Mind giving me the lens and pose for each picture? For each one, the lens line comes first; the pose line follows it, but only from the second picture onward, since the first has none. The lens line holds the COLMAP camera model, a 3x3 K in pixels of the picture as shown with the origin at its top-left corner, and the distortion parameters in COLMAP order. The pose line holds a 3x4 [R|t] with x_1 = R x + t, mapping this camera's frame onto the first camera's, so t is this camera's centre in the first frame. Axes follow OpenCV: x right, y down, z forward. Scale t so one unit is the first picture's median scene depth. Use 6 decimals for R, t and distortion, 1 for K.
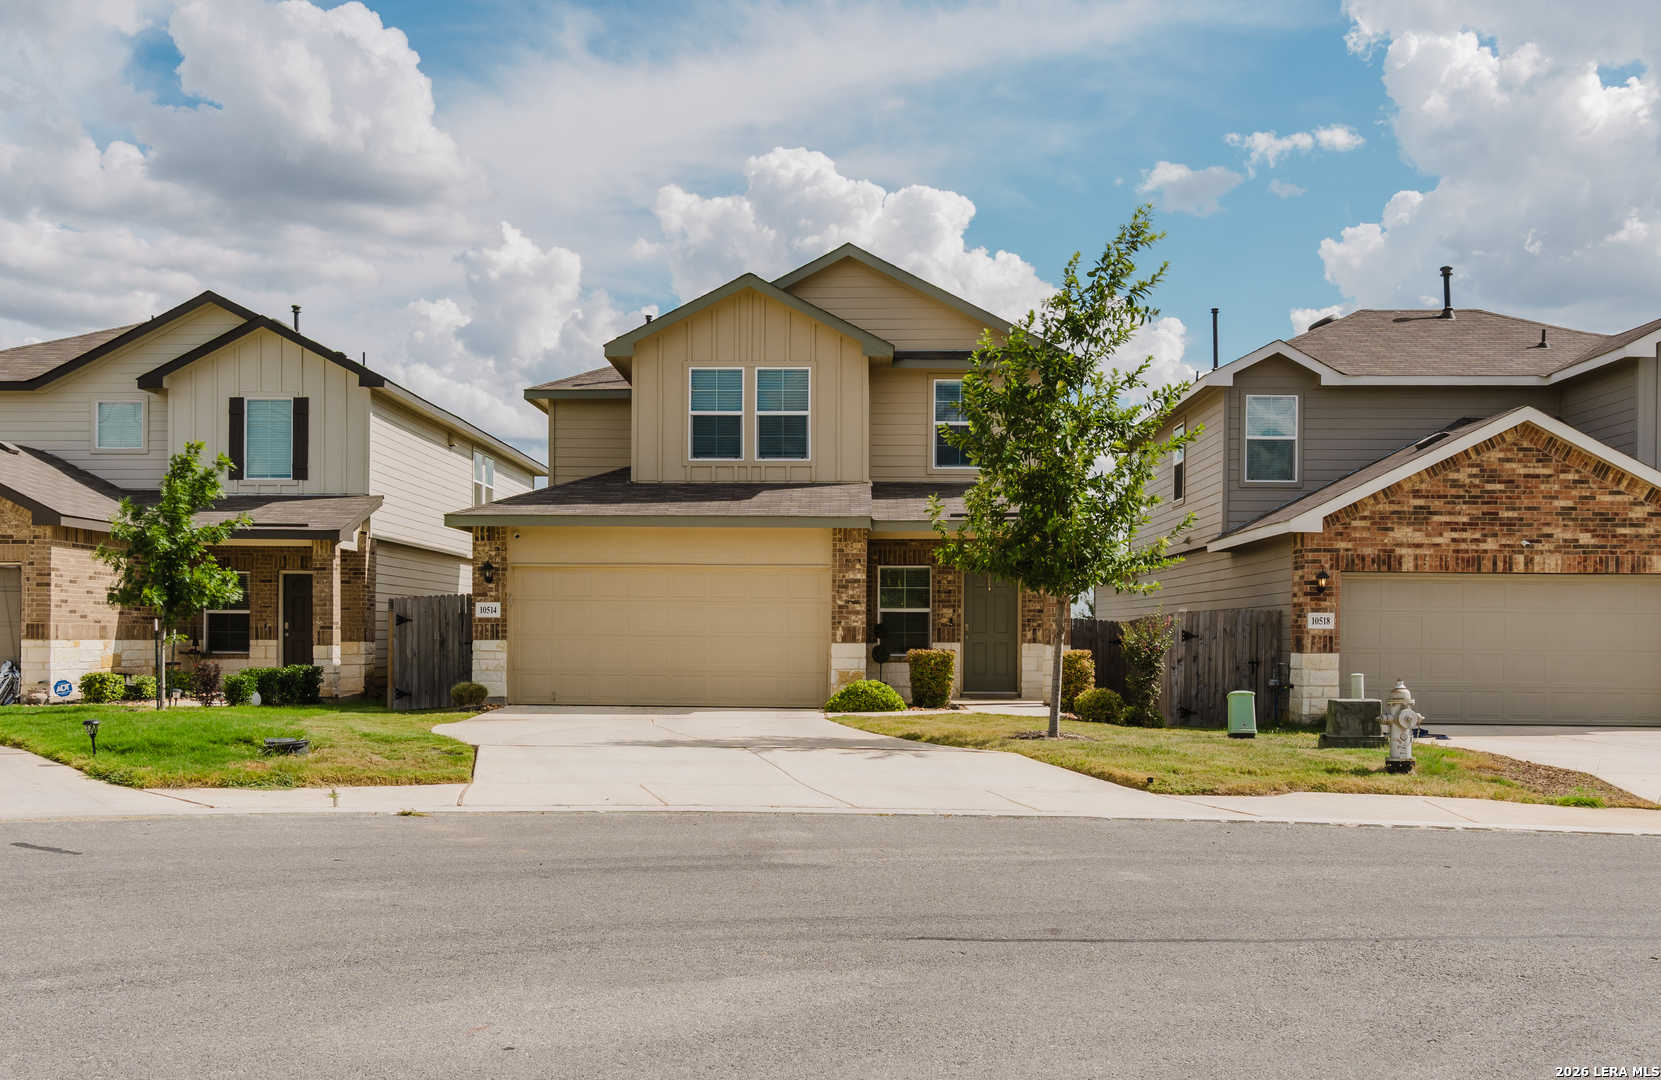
lens RADIAL K [[1513.0, 0, 823.8], [0, 1513.0, 644.2], [0, 0, 1]] dist [-0.024379, 0.000000]
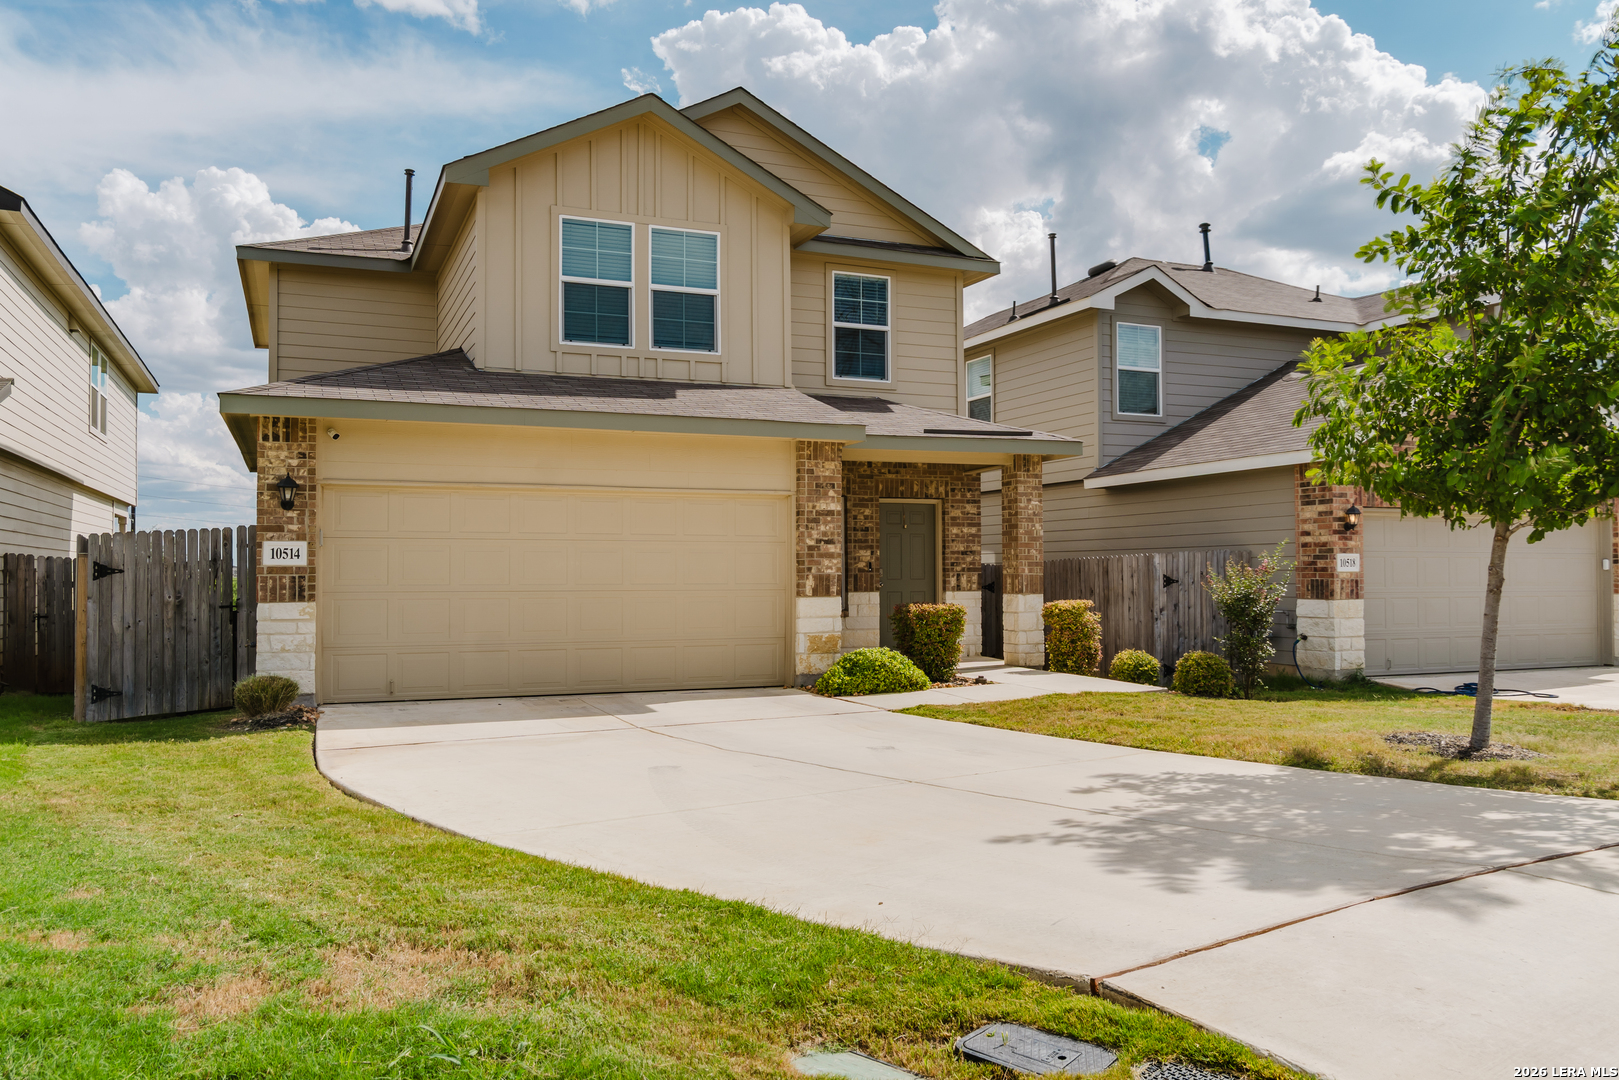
lens RADIAL K [[1197.4, 0, 817.7], [0, 1197.4, 542.5], [0, 0, 1]] dist [-0.024818, 0.028221]
pose [[0.908063, 0.000642, 0.418832, -0.227016], [0.012163, 0.999537, -0.027903, -0.010875], [-0.418656, 0.030432, 0.907635, 0.463677]]
